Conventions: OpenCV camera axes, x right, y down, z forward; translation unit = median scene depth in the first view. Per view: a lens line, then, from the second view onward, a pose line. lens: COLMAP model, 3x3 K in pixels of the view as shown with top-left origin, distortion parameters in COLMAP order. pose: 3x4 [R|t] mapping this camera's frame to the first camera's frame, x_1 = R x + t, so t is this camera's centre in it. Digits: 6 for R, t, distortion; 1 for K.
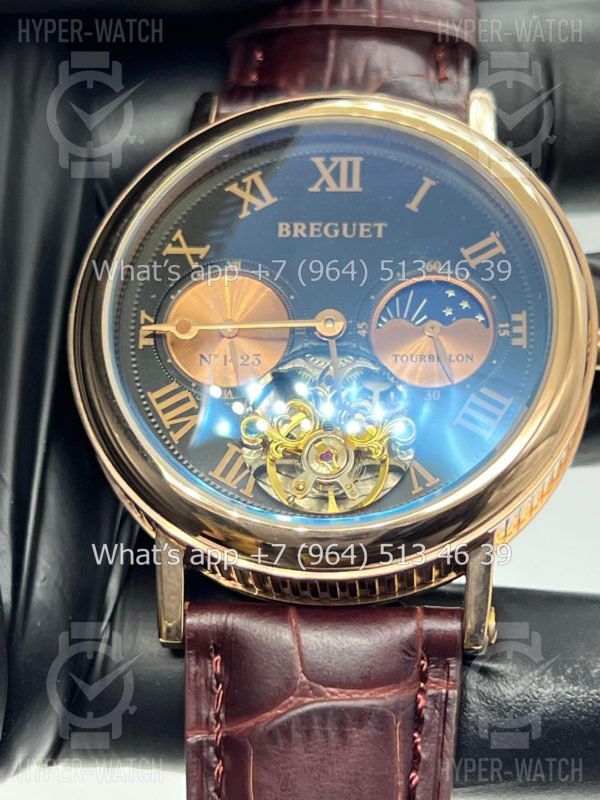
lens RADIAL K [[1883.2, 0, 299.6], [0, 1883.2, 414.4], [0, 0, 1]] dist [0.330893, -0.962159]
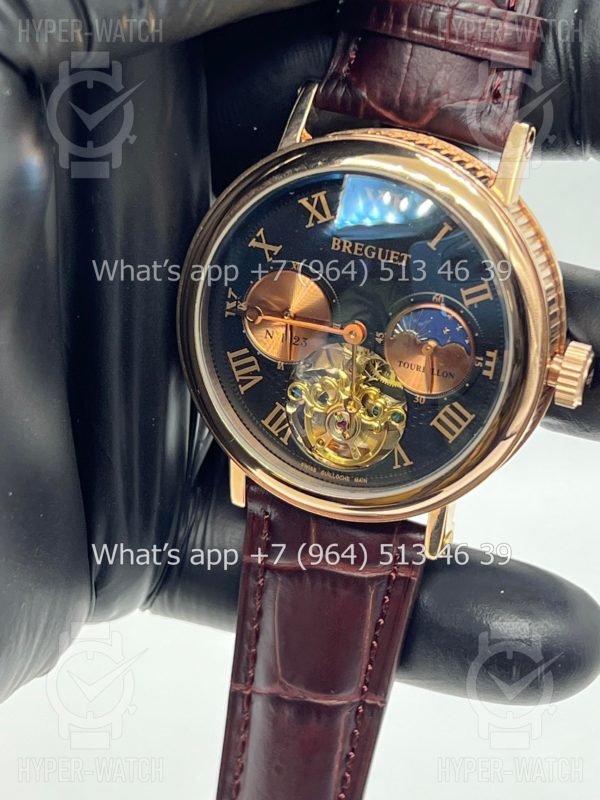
lens RADIAL K [[1883.2, 0, 299.6], [0, 1883.2, 414.4], [0, 0, 1]] dist [0.330893, -0.962159]
pose [[0.947919, 0.194527, -0.252210, 0.324637], [-0.016578, 0.820895, 0.570839, -0.756065], [0.318081, -0.536928, 0.781366, -0.096364]]
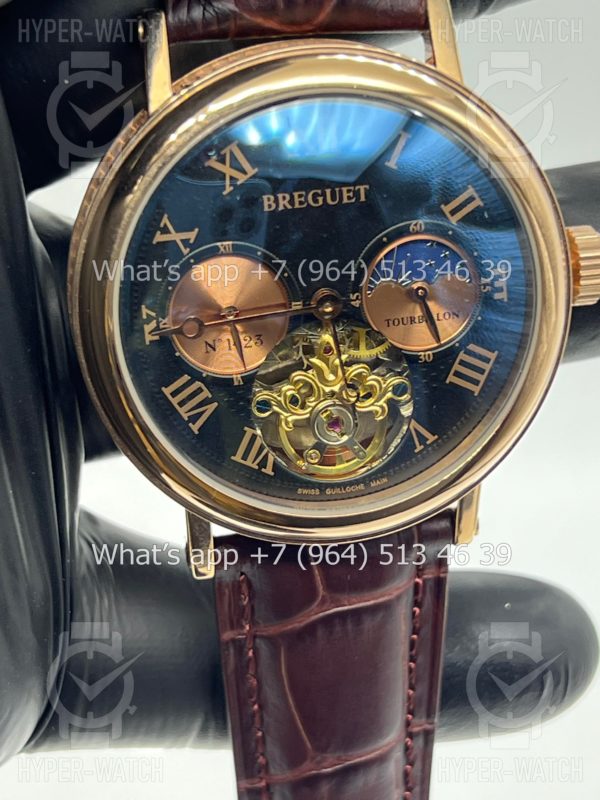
lens RADIAL K [[1883.2, 0, 299.6], [0, 1883.2, 414.4], [0, 0, 1]] dist [0.330893, -0.962159]
pose [[0.971212, -0.160773, 0.175780, -0.189430], [0.031255, 0.817526, 0.575042, -0.590149], [-0.236156, -0.552994, 0.799017, 0.130774]]
